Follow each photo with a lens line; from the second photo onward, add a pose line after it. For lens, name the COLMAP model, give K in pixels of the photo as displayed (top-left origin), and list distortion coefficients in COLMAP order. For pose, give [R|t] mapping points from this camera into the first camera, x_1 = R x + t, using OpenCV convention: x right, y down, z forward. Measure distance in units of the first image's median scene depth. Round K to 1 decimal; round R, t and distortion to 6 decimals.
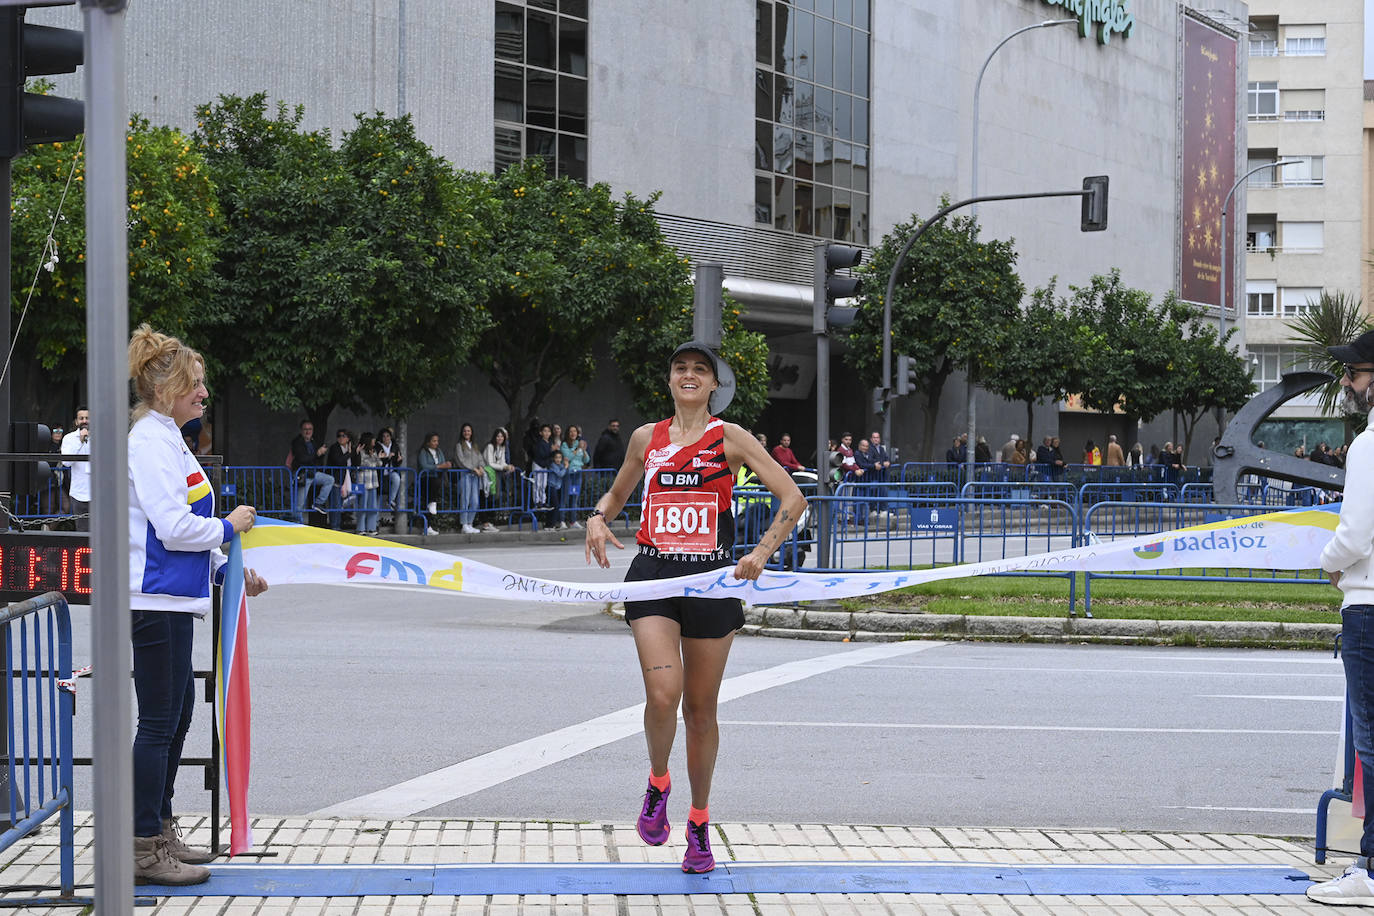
lens RADIAL K [[2654.7, 0, 682.0], [0, 2654.7, 477.9], [0, 0, 1]] dist [0.003415, 0.000000]
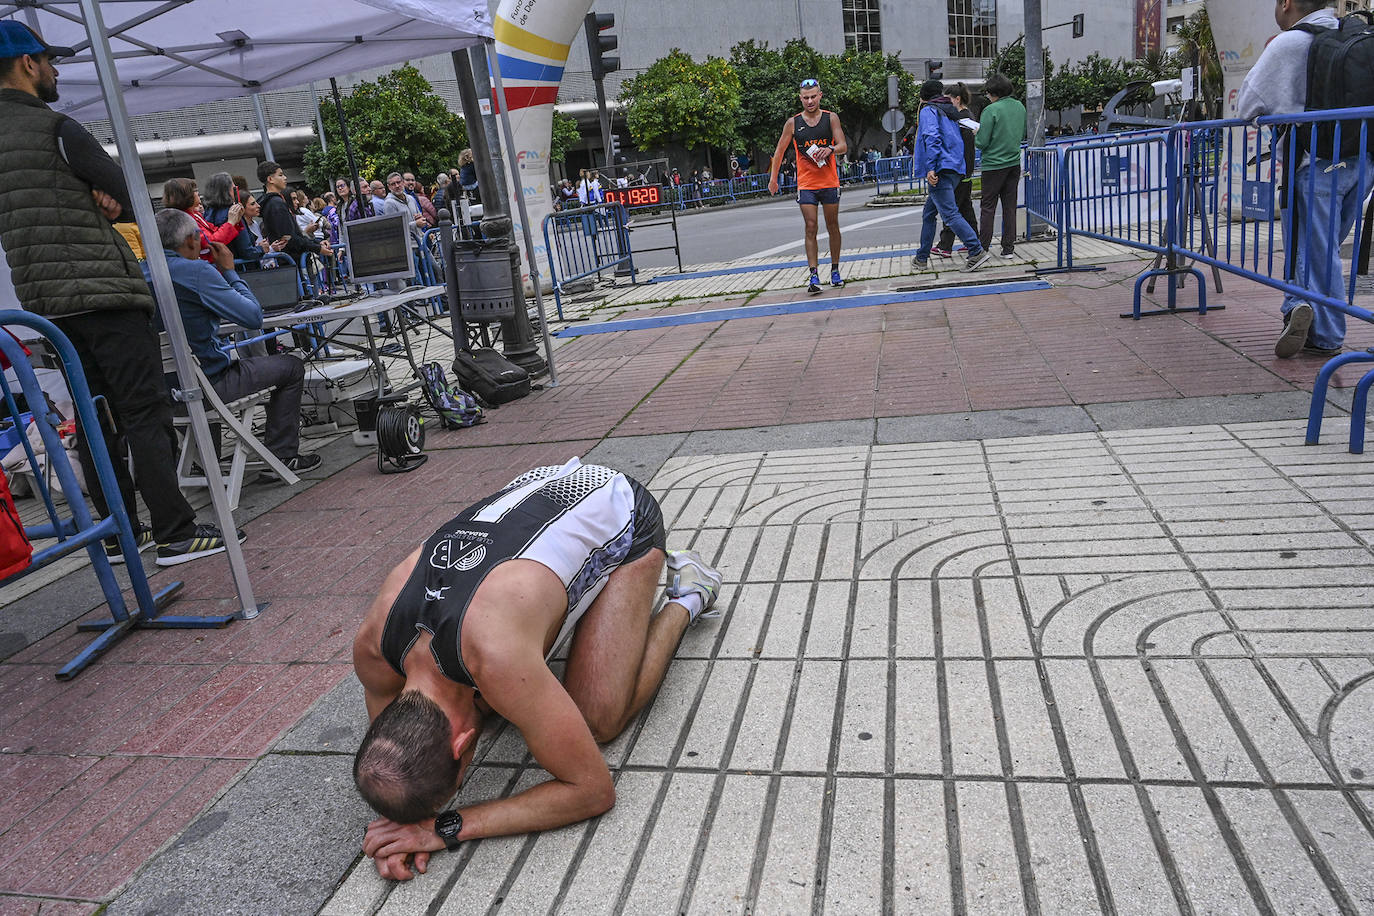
lens RADIAL K [[906.4, 0, 685.8], [0, 906.4, 467.7], [0, 0, 1]] dist [-0.017596, 0.005692]
pose [[0.953152, -0.043528, -0.299343, 0.046734], [0.131864, 0.950405, 0.281676, 0.011468], [0.272237, -0.307953, 0.911621, -0.051920]]
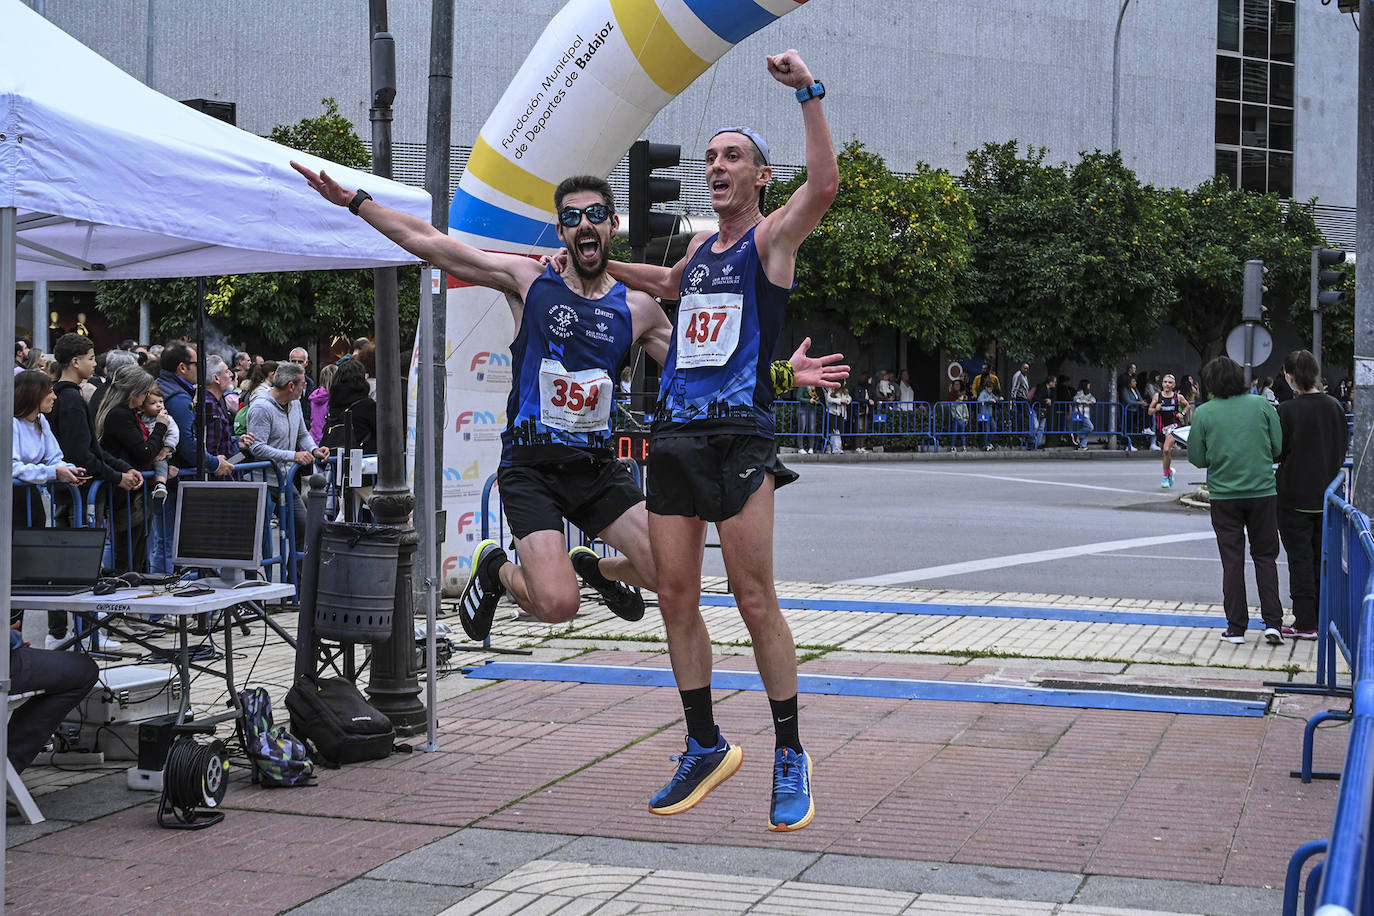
lens RADIAL K [[2073.1, 0, 653.7], [0, 2073.1, 459.8], [0, 0, 1]] dist [-0.011151, 0.000000]
pose [[0.926234, 0.011793, -0.376764, 0.088490], [-0.002977, 0.999708, 0.023972, 0.000963], [0.376937, -0.021082, 0.925999, -0.115557]]
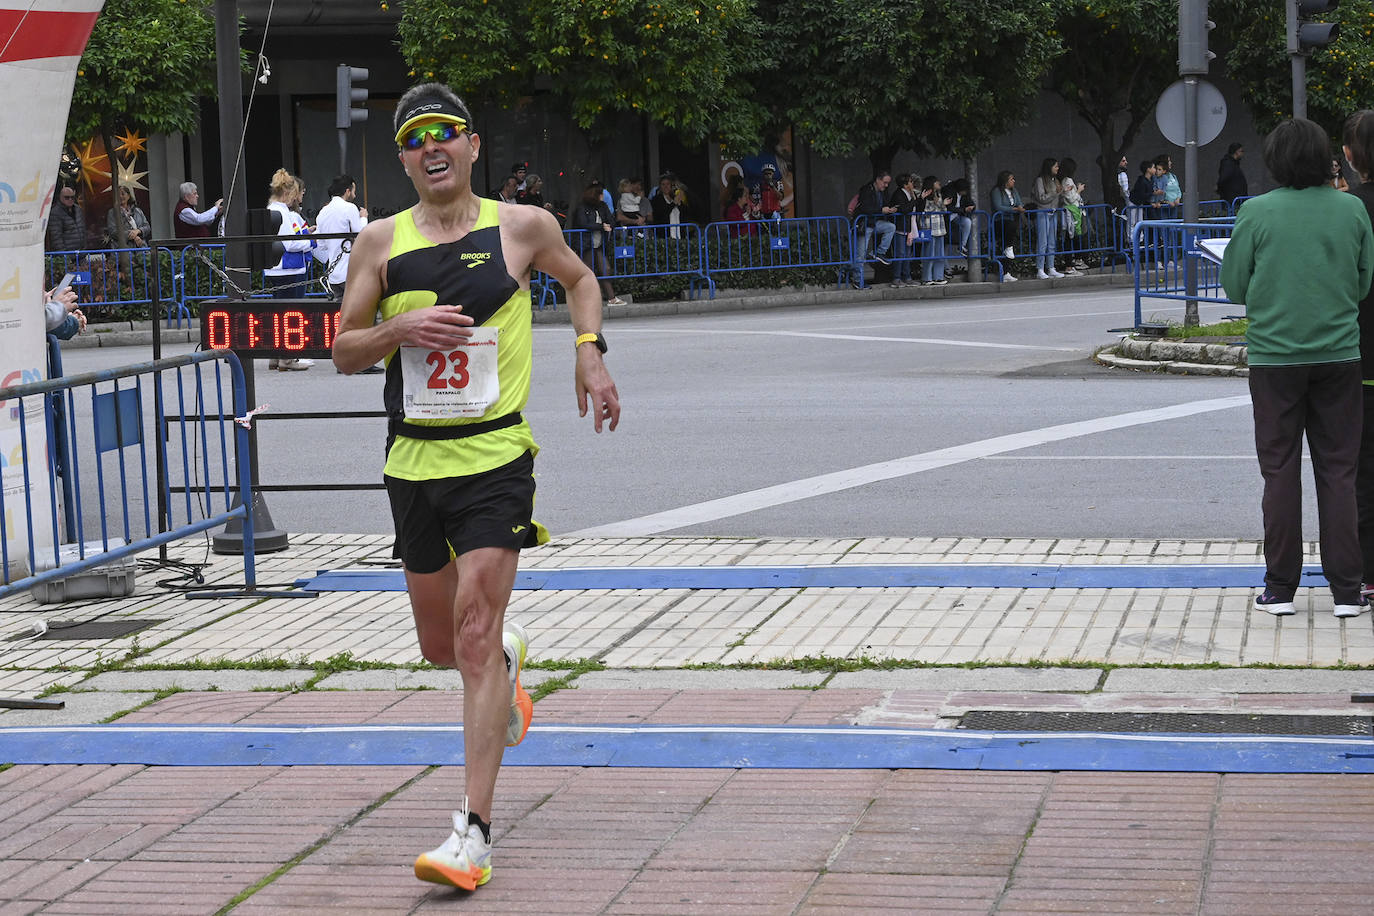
lens RADIAL K [[3011.7, 0, 422.5], [0, 3011.7, 365.2], [0, 0, 1]] dist [0.001394, 0.000000]
pose [[0.941087, -0.030104, -0.336821, 0.071635], [0.045983, 0.998170, 0.039265, -0.000159], [0.335022, -0.052440, 0.940750, -0.066908]]
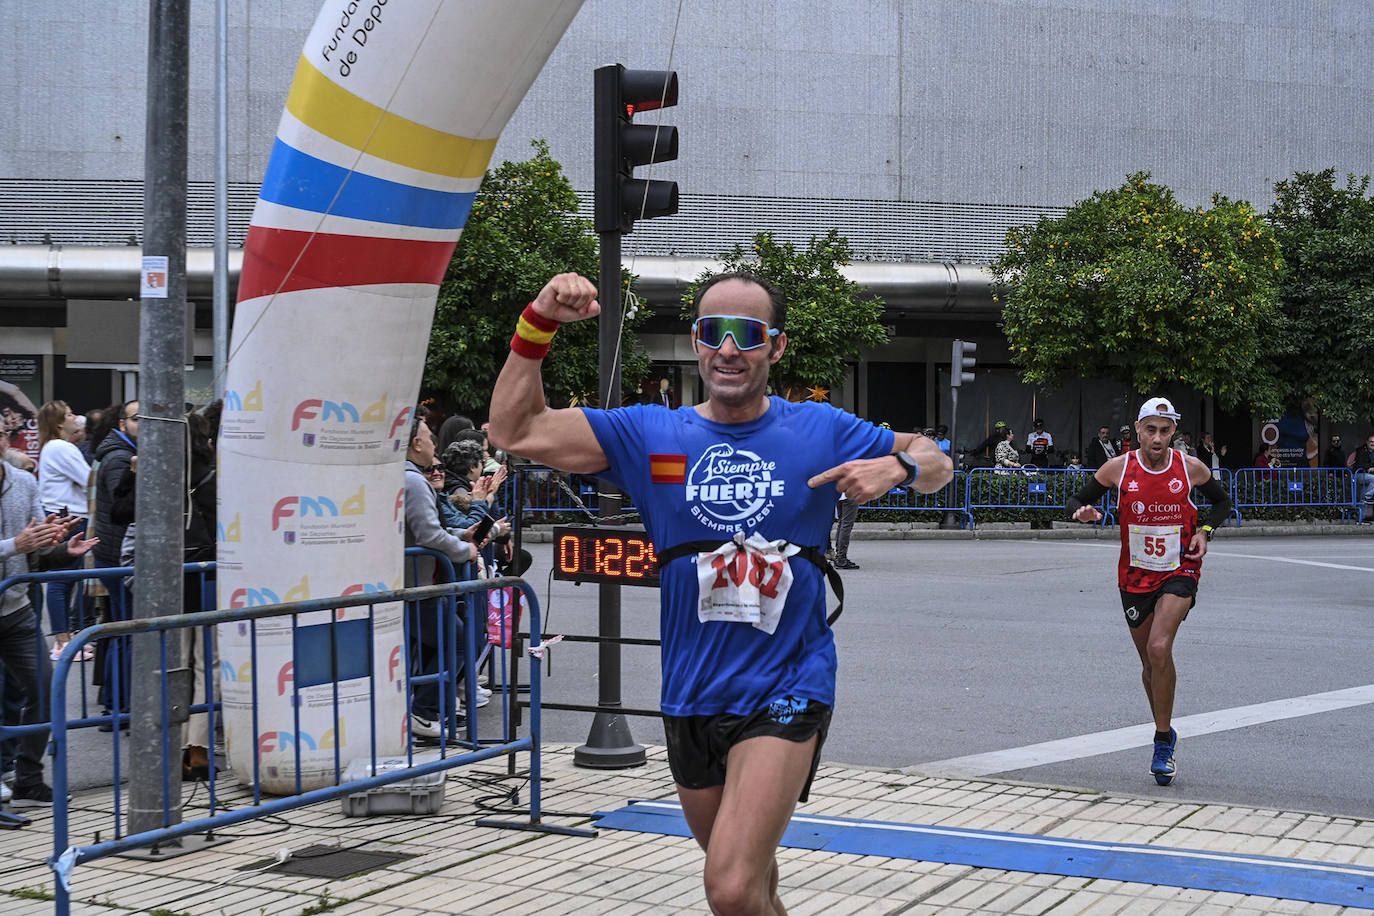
lens RADIAL K [[1964.0, 0, 667.3], [0, 1964.0, 452.2], [0, 0, 1]] dist [0.001106, 0.000000]
pose [[0.848874, -0.007563, -0.528542, 0.066975], [0.001356, 0.999926, -0.012131, -0.000893], [0.528594, 0.009581, 0.848821, 0.055462]]
